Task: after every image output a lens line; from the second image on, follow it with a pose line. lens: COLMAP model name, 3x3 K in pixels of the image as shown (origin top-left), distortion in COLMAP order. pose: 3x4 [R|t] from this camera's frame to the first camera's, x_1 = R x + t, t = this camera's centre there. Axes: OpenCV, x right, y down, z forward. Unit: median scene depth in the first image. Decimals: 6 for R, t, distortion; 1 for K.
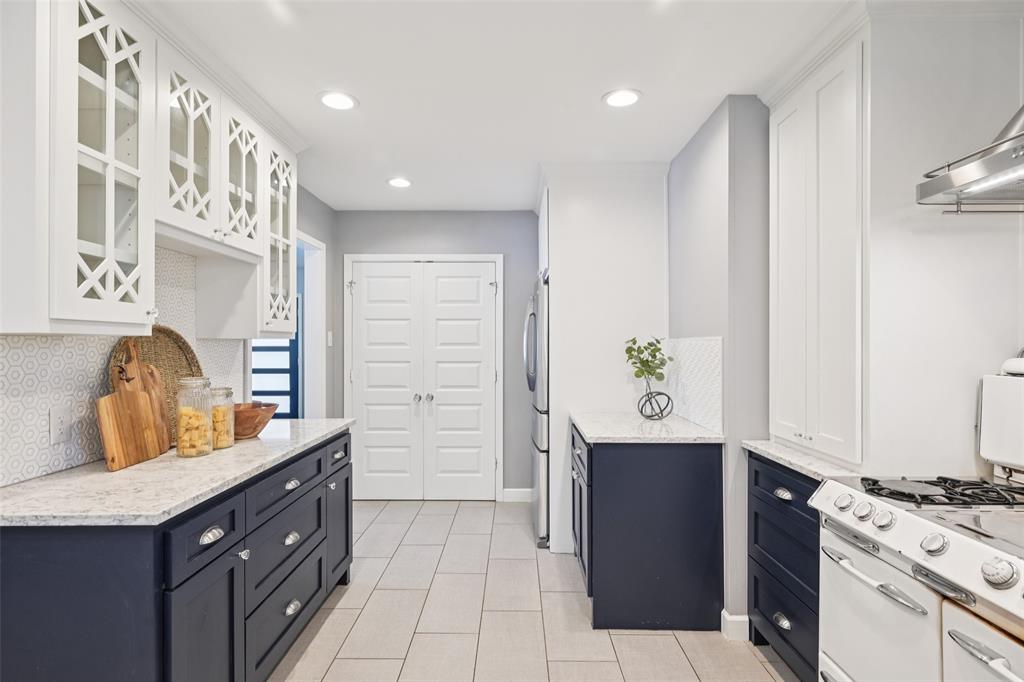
lens RADIAL K [[511.9, 0, 510.6], [0, 511.9, 344.9], [0, 0, 1]] dist [-0.000788, 0.000525]
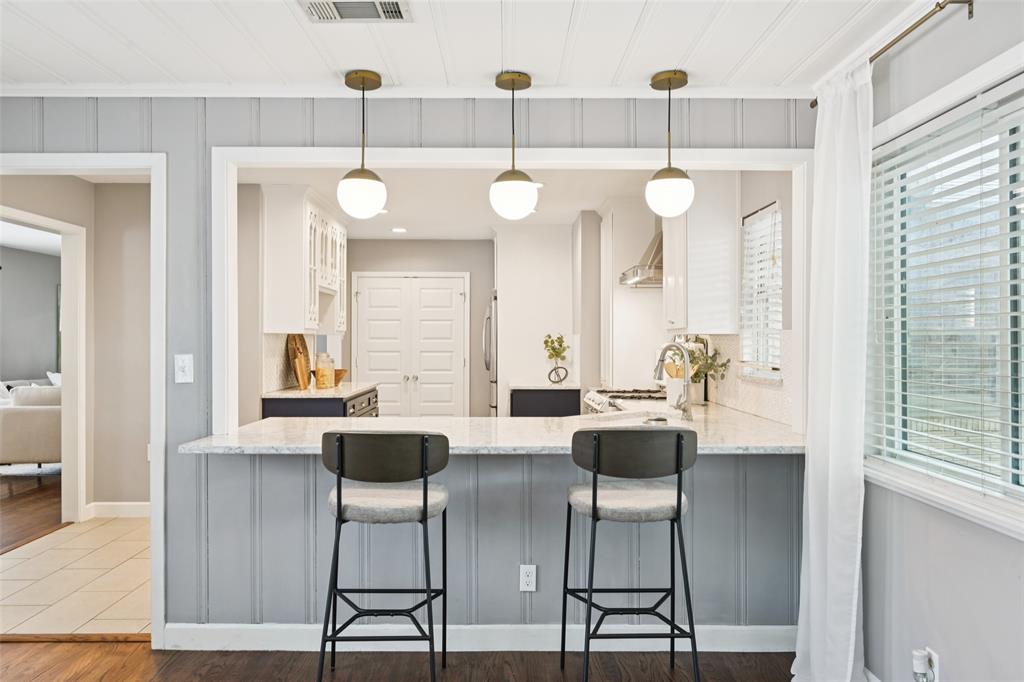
lens RADIAL K [[773.1, 0, 516.6], [0, 773.1, 339.1], [0, 0, 1]] dist [-0.008162, 0.003393]
pose [[0.999616, 0.000993, 0.027683, 0.075977], [-0.000858, 0.999988, -0.004869, 0.014195], [-0.027688, 0.004843, 0.999605, -1.503052]]
